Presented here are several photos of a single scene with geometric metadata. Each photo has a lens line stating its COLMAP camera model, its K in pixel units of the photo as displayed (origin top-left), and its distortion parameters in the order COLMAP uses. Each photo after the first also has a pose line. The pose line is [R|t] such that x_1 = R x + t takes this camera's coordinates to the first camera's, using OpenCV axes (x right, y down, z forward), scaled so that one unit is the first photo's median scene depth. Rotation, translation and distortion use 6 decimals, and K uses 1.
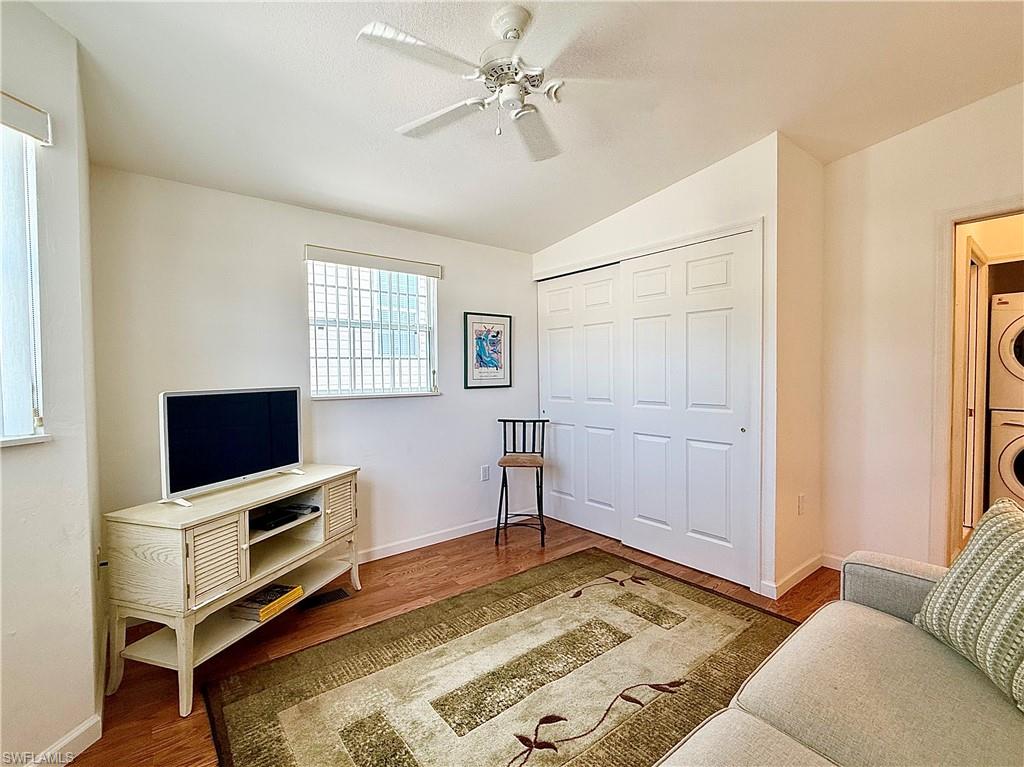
lens RADIAL K [[466.4, 0, 512.0], [0, 466.4, 383.5], [0, 0, 1]] dist [0.000857, 0.000047]
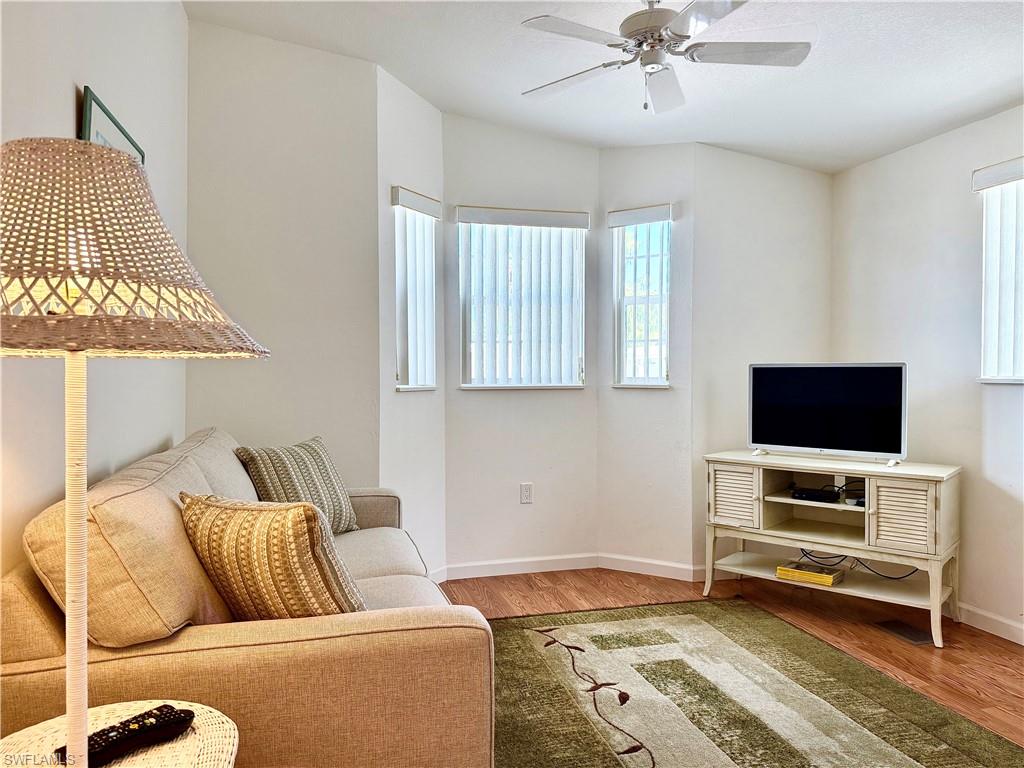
lens RADIAL K [[714.3, 0, 519.0], [0, 714.3, 384.8], [0, 0, 1]] dist [0.047587, -0.065089]
pose [[-0.393861, 0.026397, -0.918791, 1.284916], [-0.017662, 0.999186, 0.036278, 0.015636], [0.919000, 0.030517, -0.393074, 1.148742]]
